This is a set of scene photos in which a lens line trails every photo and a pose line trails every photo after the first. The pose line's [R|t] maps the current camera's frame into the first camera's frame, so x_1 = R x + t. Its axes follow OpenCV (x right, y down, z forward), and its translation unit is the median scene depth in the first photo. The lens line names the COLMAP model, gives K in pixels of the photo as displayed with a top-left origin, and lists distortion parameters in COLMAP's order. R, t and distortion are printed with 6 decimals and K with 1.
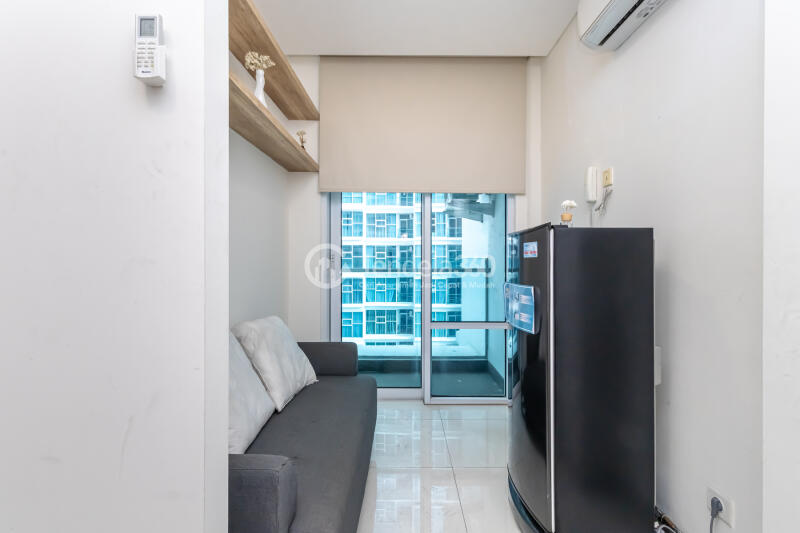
lens RADIAL K [[376.4, 0, 393.9], [0, 376.4, 261.3], [0, 0, 1]] dist [0.006176, 0.000314]
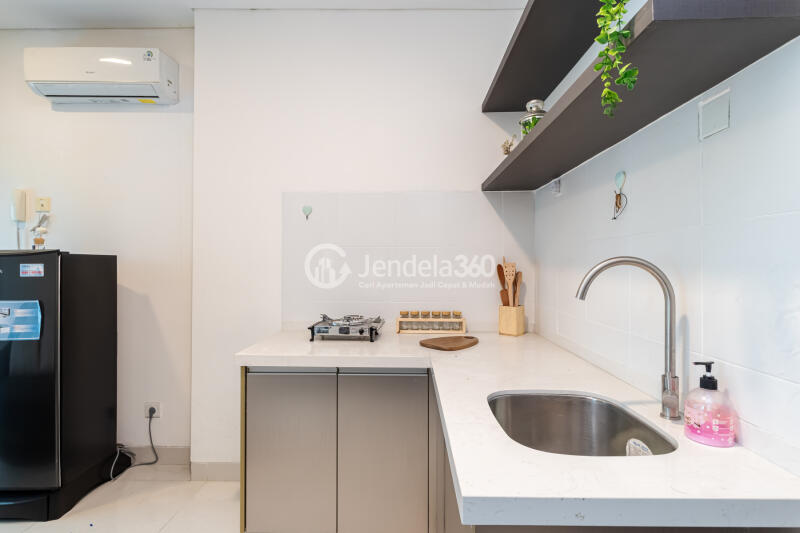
lens RADIAL K [[398.7, 0, 400.6], [0, 398.7, 265.6], [0, 0, 1]] dist [0.001441, 0.000114]
pose [[0.043886, -0.003562, 0.999030, -0.920901], [0.004304, 0.999985, 0.003376, -0.047672], [-0.999027, 0.004152, 0.043901, -0.250019]]
